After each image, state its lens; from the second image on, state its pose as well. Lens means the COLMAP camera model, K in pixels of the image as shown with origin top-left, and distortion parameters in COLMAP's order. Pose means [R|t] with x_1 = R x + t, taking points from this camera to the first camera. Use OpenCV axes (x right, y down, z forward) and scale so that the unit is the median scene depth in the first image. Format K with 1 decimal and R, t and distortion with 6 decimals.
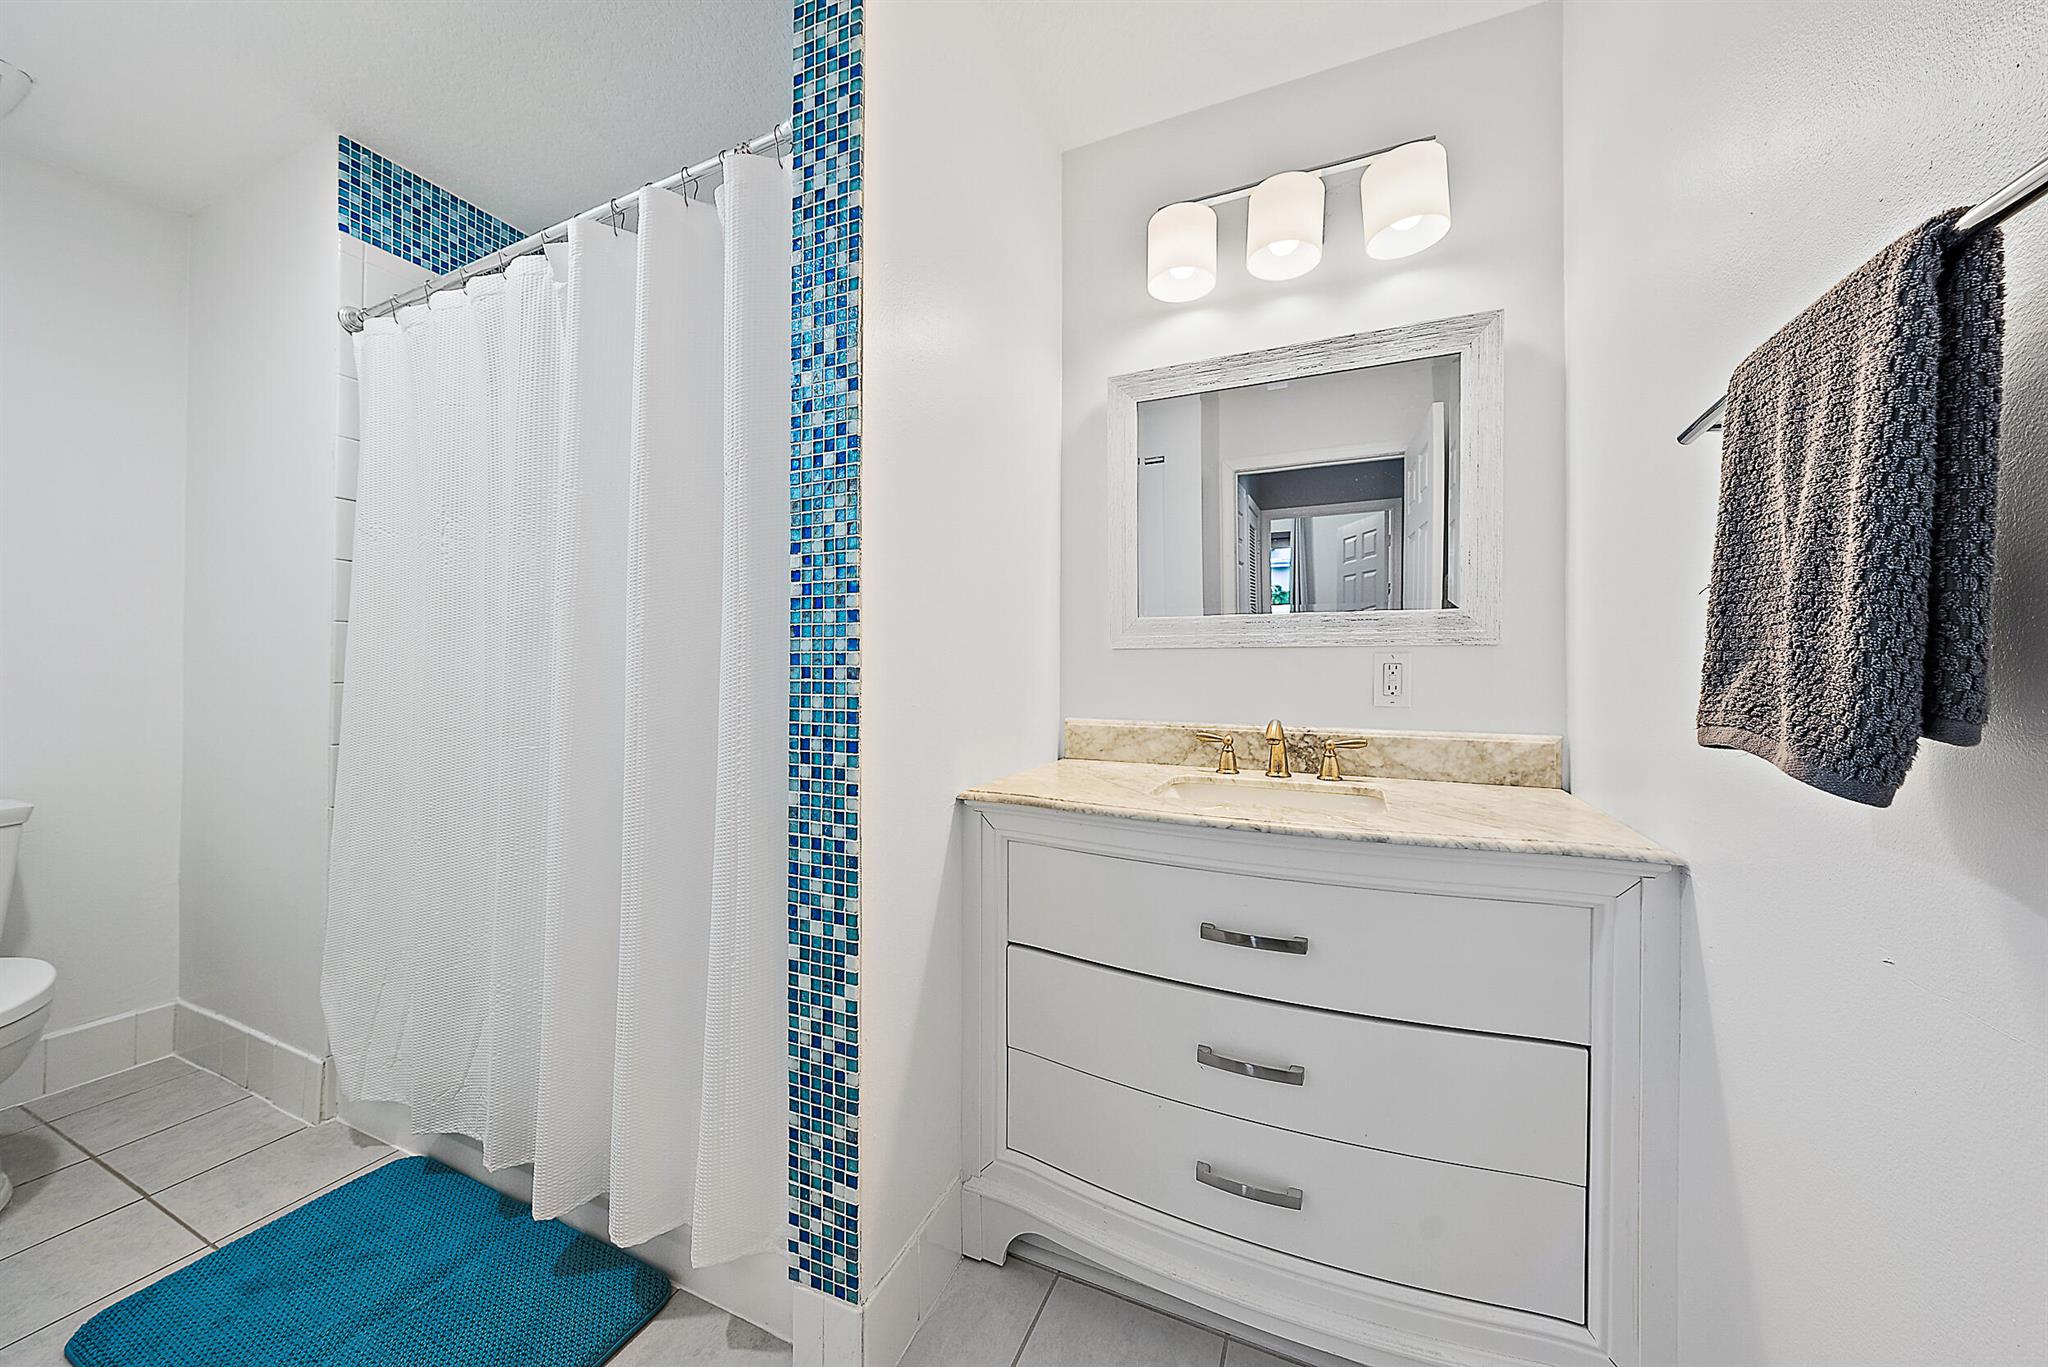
lens RADIAL K [[750.2, 0, 1015.8], [0, 750.2, 678.8], [0, 0, 1]] dist [-0.001279, 0.000064]
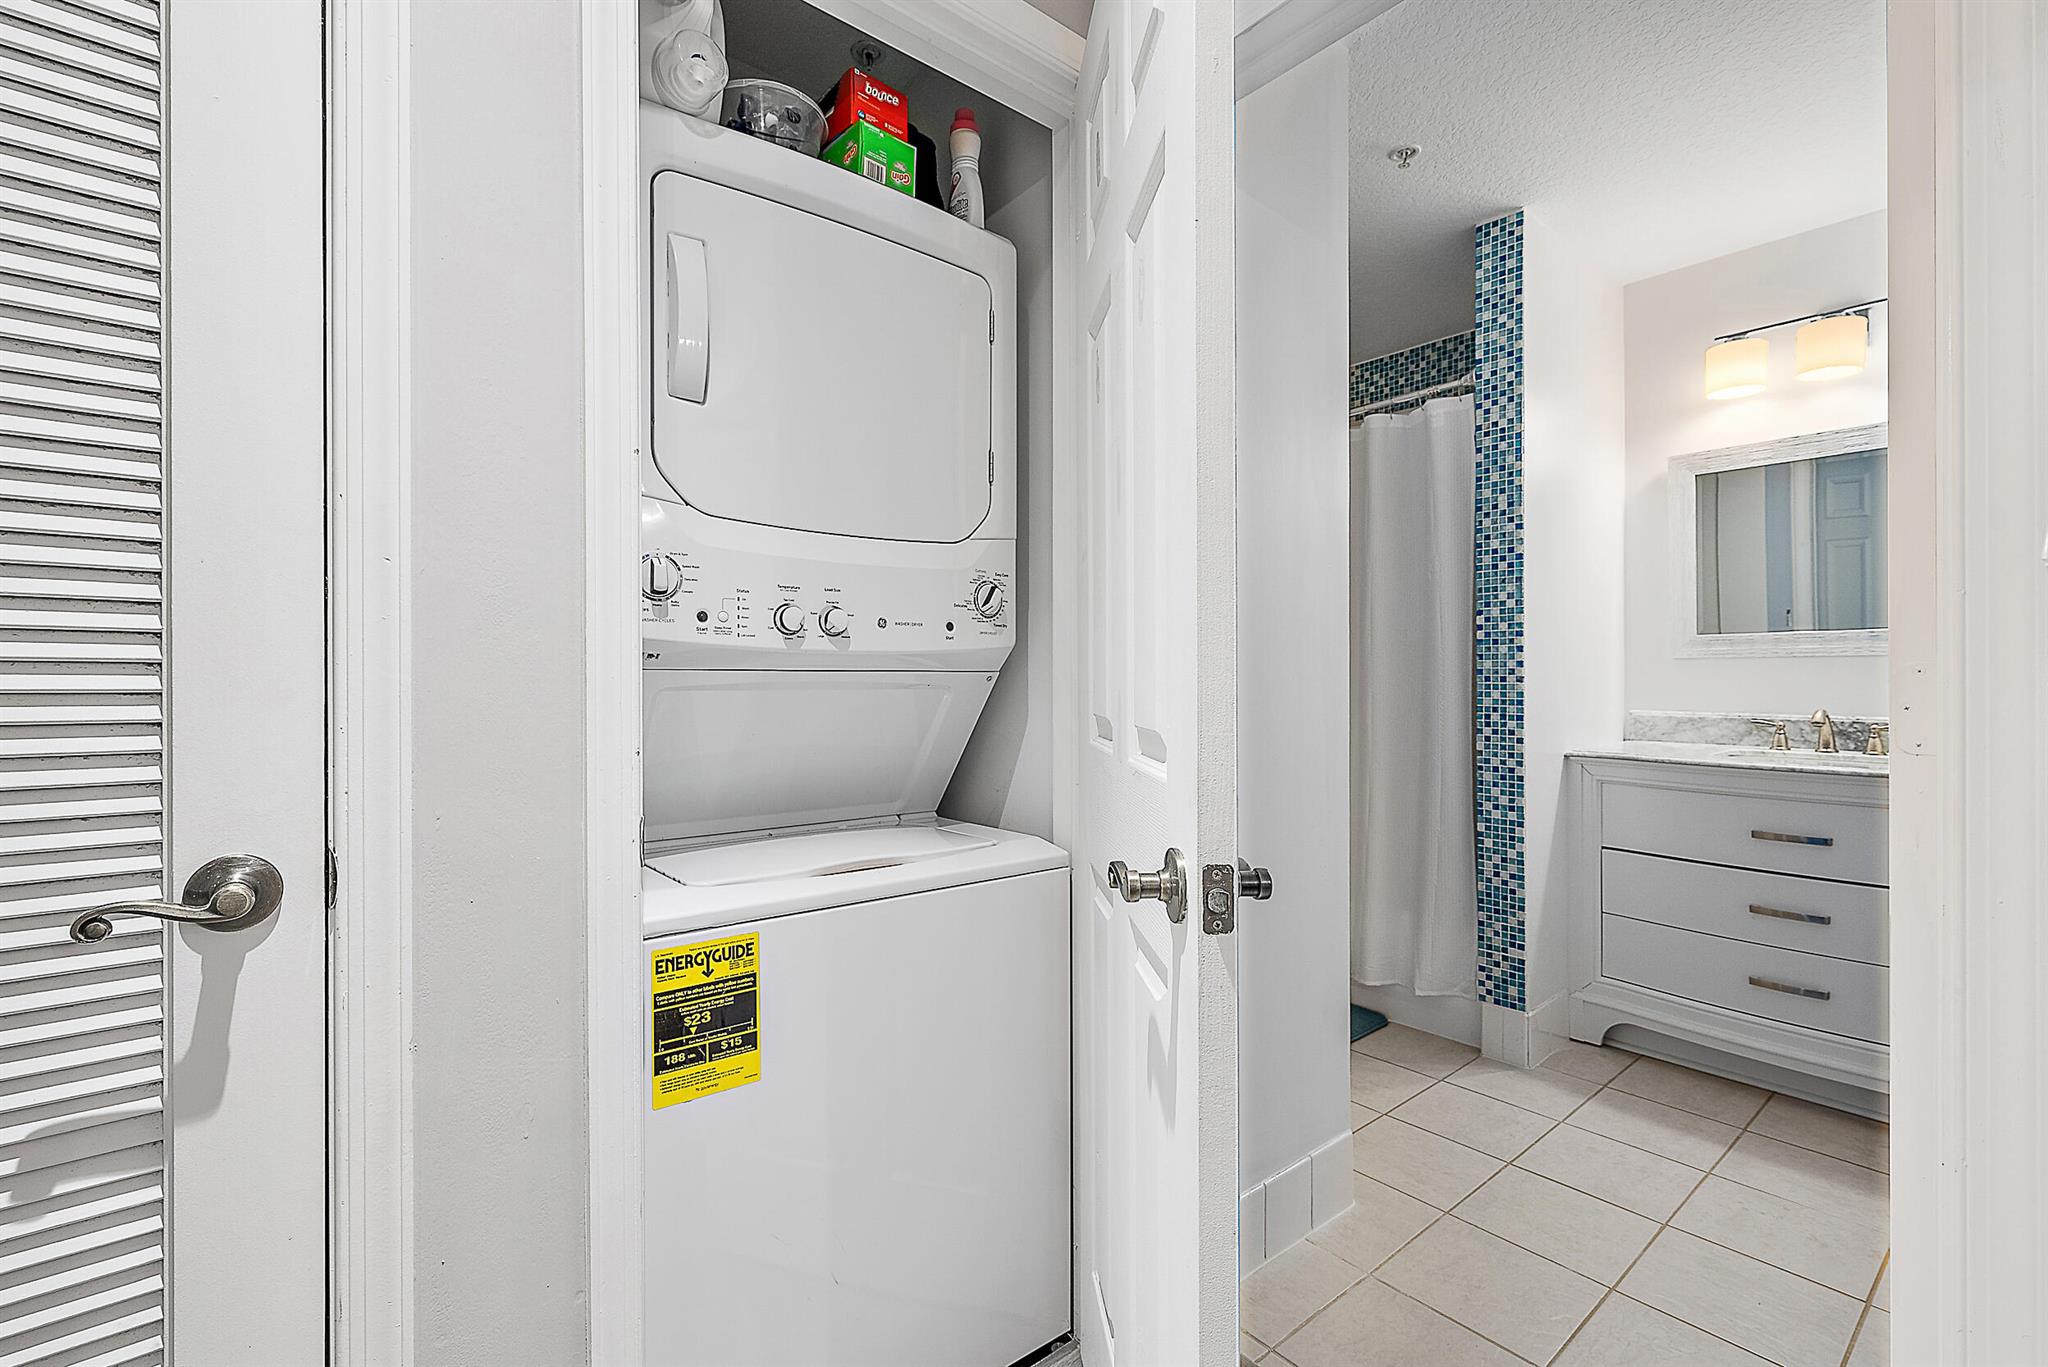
lens RADIAL K [[911.4, 0, 1029.3], [0, 911.4, 683.5], [0, 0, 1]] dist [0.002924, 0.000493]
pose [[0.900588, -0.005277, -0.434641, -0.325096], [0.007016, 0.999973, 0.002396, -0.010487], [0.434616, -0.005207, 0.900601, -1.583953]]
